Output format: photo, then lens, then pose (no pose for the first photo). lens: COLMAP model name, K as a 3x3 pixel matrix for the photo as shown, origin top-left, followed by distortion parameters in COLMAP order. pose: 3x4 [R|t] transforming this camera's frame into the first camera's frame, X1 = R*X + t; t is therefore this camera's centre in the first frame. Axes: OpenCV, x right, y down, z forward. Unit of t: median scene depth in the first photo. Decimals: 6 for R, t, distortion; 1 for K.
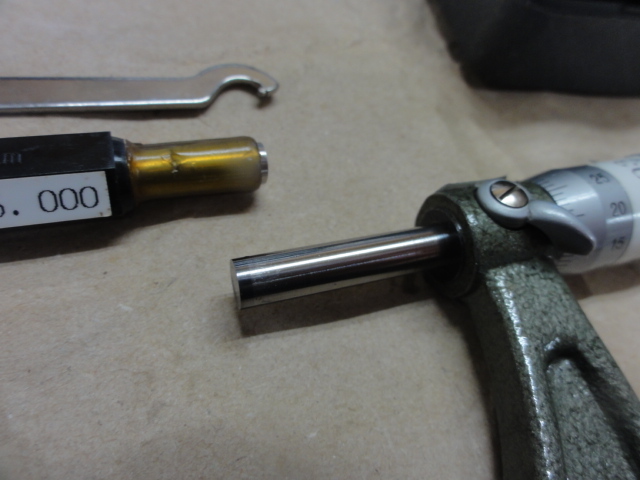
lens RADIAL K [[458.7, 0, 320.0], [0, 458.7, 240.0], [0, 0, 1]] dist [-0.010241, -0.004312]
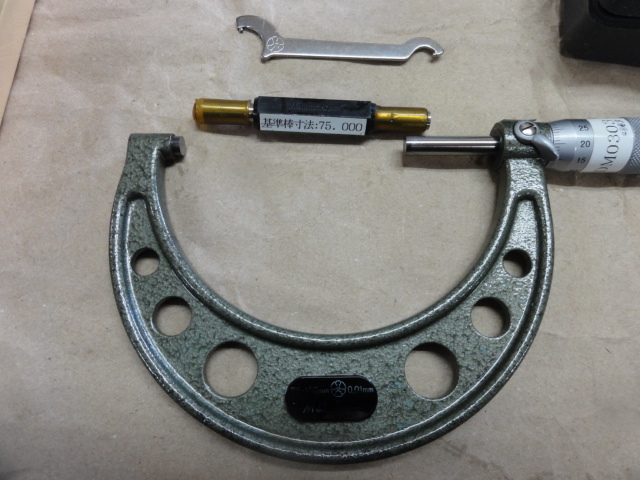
lens RADIAL K [[458.7, 0, 320.0], [0, 458.7, 240.0], [0, 0, 1]] dist [-0.010241, -0.004312]
pose [[0.930501, 0.238379, -0.278106, 0.196921], [-0.153568, 0.943189, 0.294638, -0.083183], [0.332542, -0.231453, 0.914246, -1.479223]]
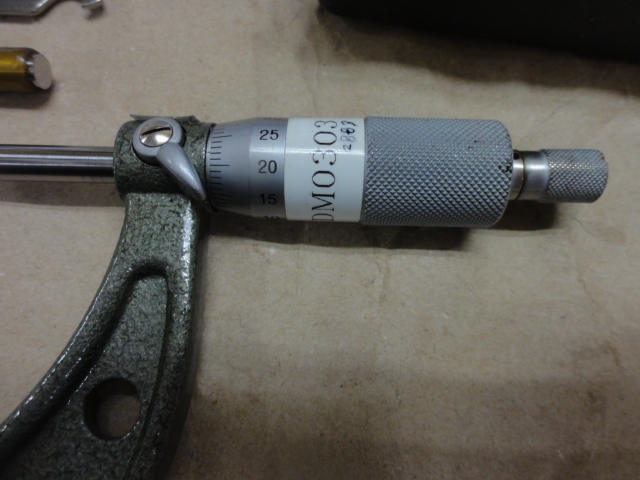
lens RADIAL K [[458.7, 0, 320.0], [0, 458.7, 240.0], [0, 0, 1]] dist [-0.010241, -0.004312]
pose [[0.920425, 0.258068, -0.293630, 1.117482], [-0.179582, 0.946314, 0.268776, -0.214347], [0.347229, -0.194658, 0.917355, 0.030234]]
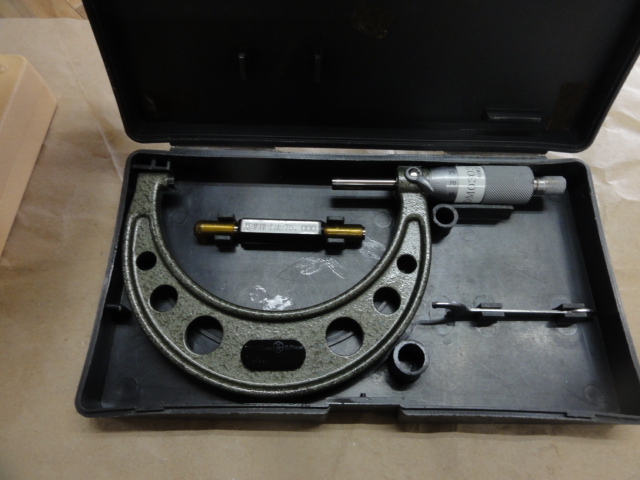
lens RADIAL K [[458.7, 0, 320.0], [0, 458.7, 240.0], [0, 0, 1]] dist [-0.010241, -0.004312]
pose [[0.934198, 0.217843, -0.282520, 0.771543], [-0.167743, 0.967138, 0.191065, -0.137612], [0.314858, -0.131102, 0.940041, -2.294056]]
